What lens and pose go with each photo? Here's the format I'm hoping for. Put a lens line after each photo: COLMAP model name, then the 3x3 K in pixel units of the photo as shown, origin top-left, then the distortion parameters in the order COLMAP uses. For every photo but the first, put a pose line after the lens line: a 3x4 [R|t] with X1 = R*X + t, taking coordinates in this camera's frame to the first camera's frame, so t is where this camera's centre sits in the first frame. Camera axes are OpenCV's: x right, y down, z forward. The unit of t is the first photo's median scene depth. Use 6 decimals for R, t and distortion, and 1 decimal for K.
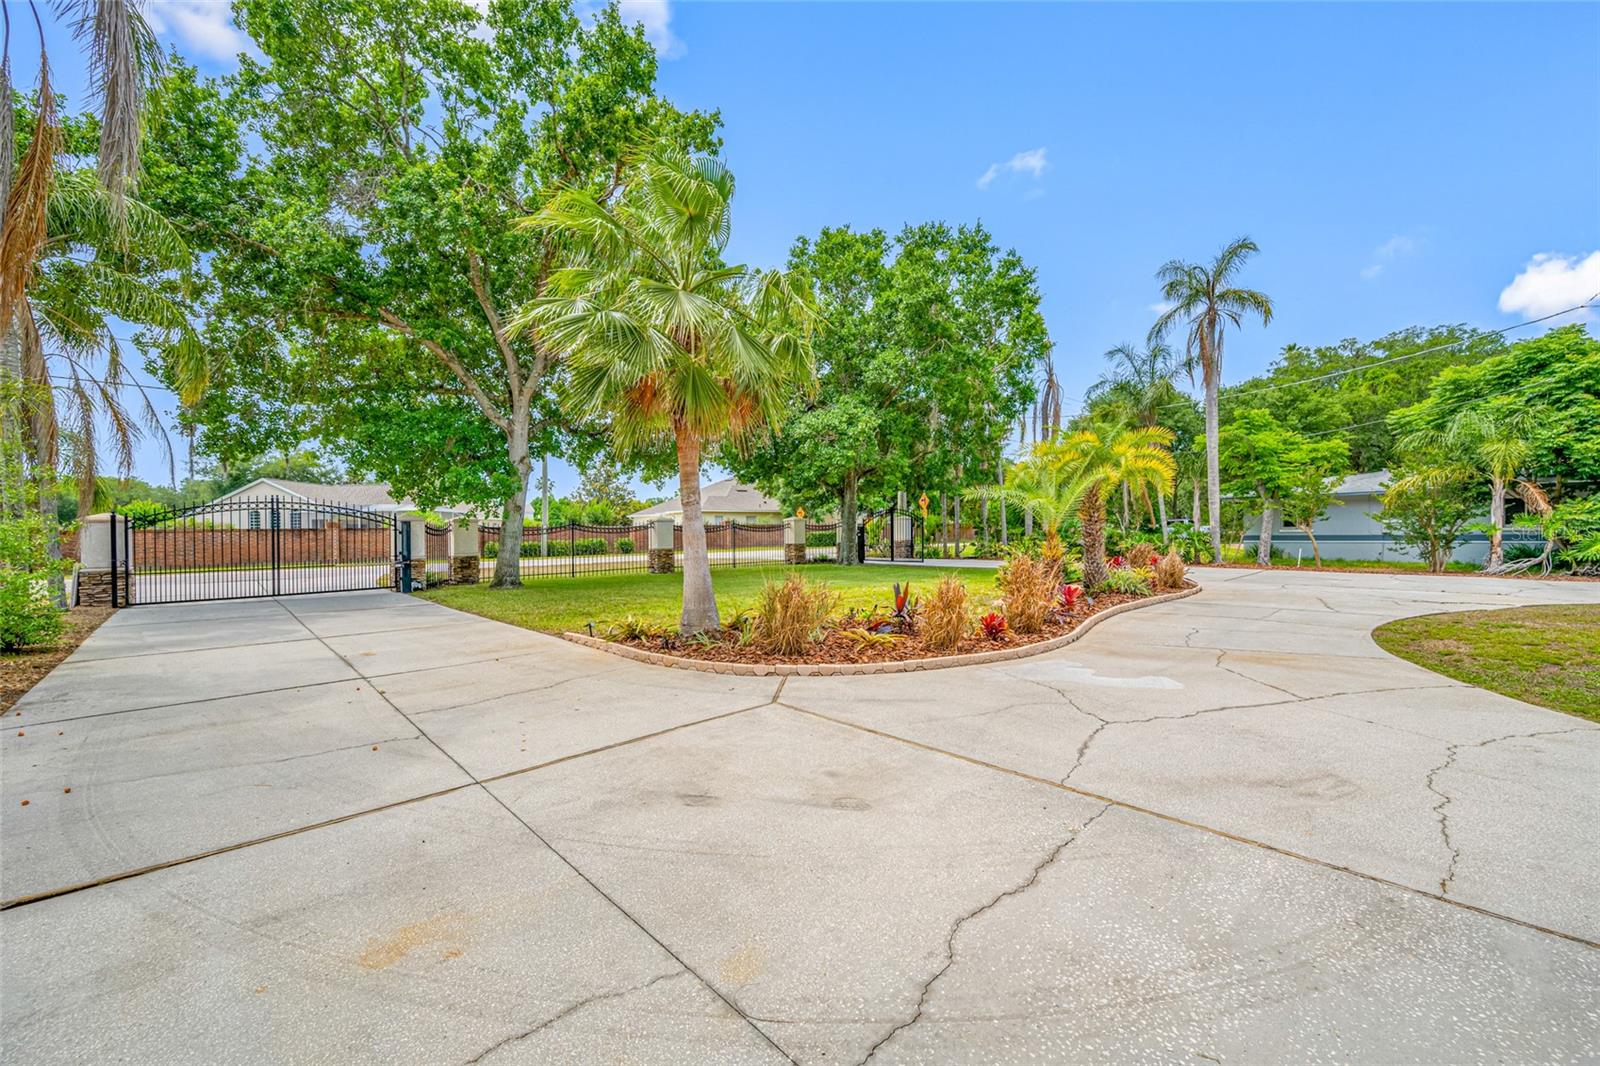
lens RADIAL K [[630.1, 0, 807.8], [0, 630.1, 534.5], [0, 0, 1]] dist [-0.000383, -0.000499]
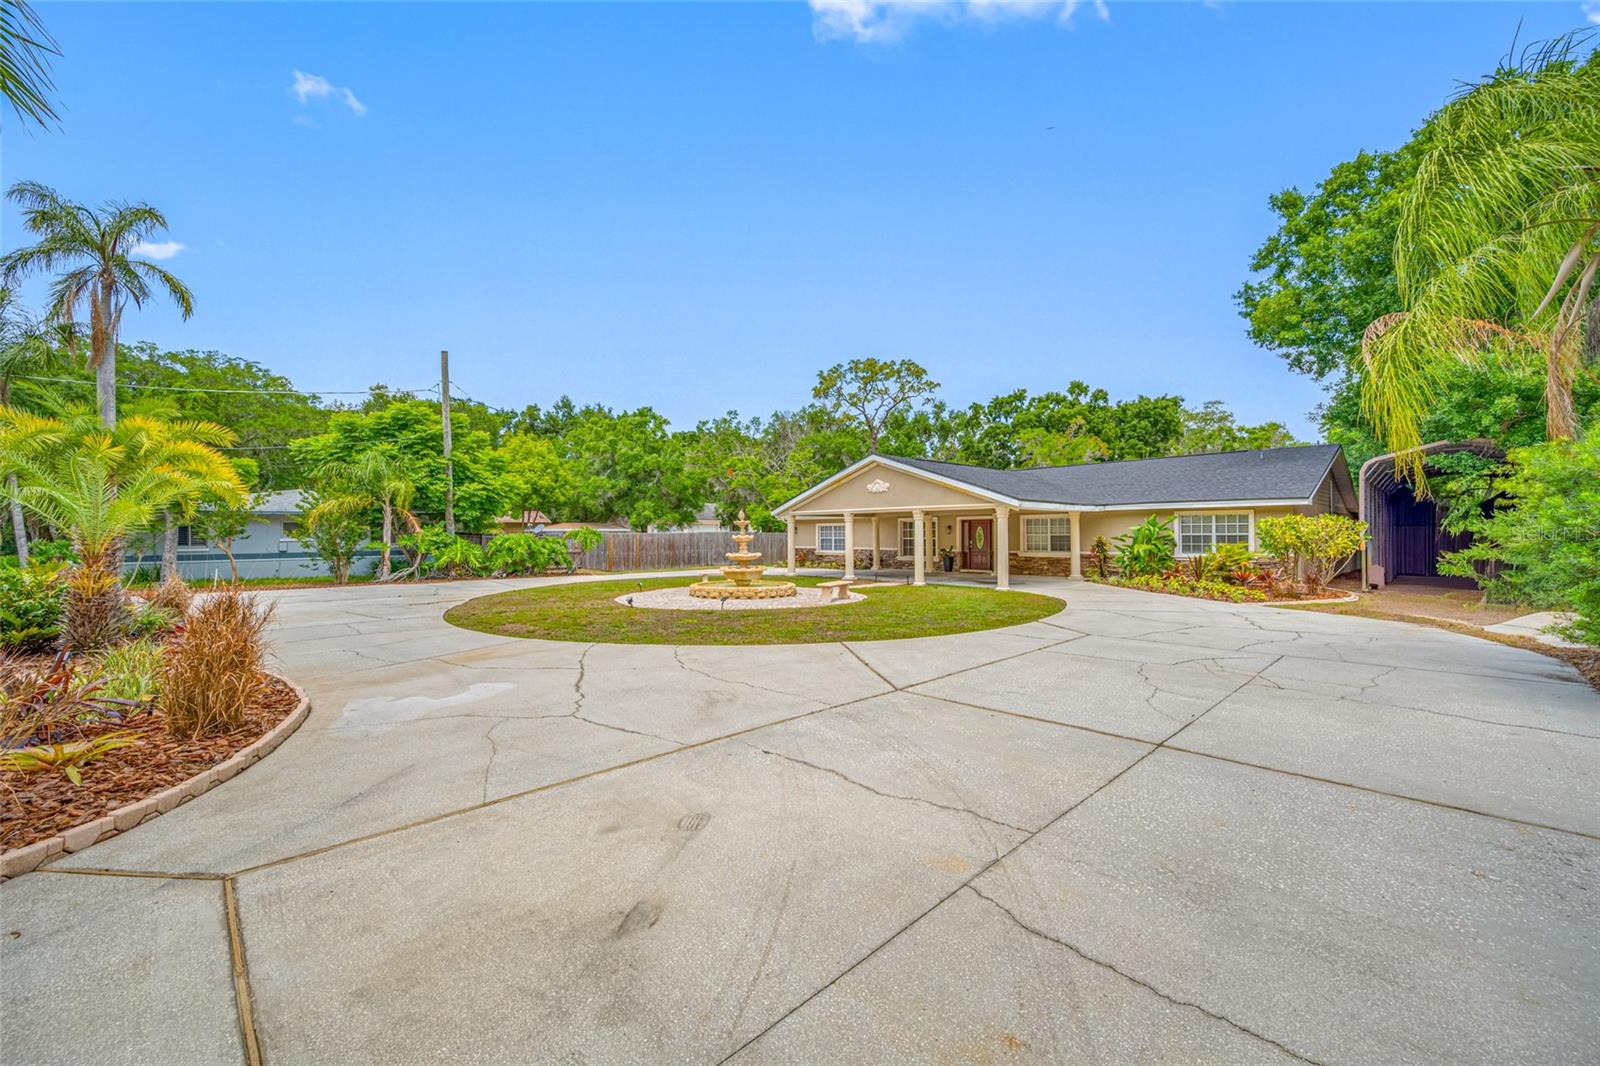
lens RADIAL K [[630.1, 0, 799.6], [0, 630.1, 537.9], [0, 0, 1]] dist [-0.000383, -0.000499]
pose [[-0.001430, 0.008827, 0.999960, -0.694425], [0.016873, 0.999819, -0.008802, -0.002245], [-0.999857, 0.016860, -0.001579, 0.627243]]
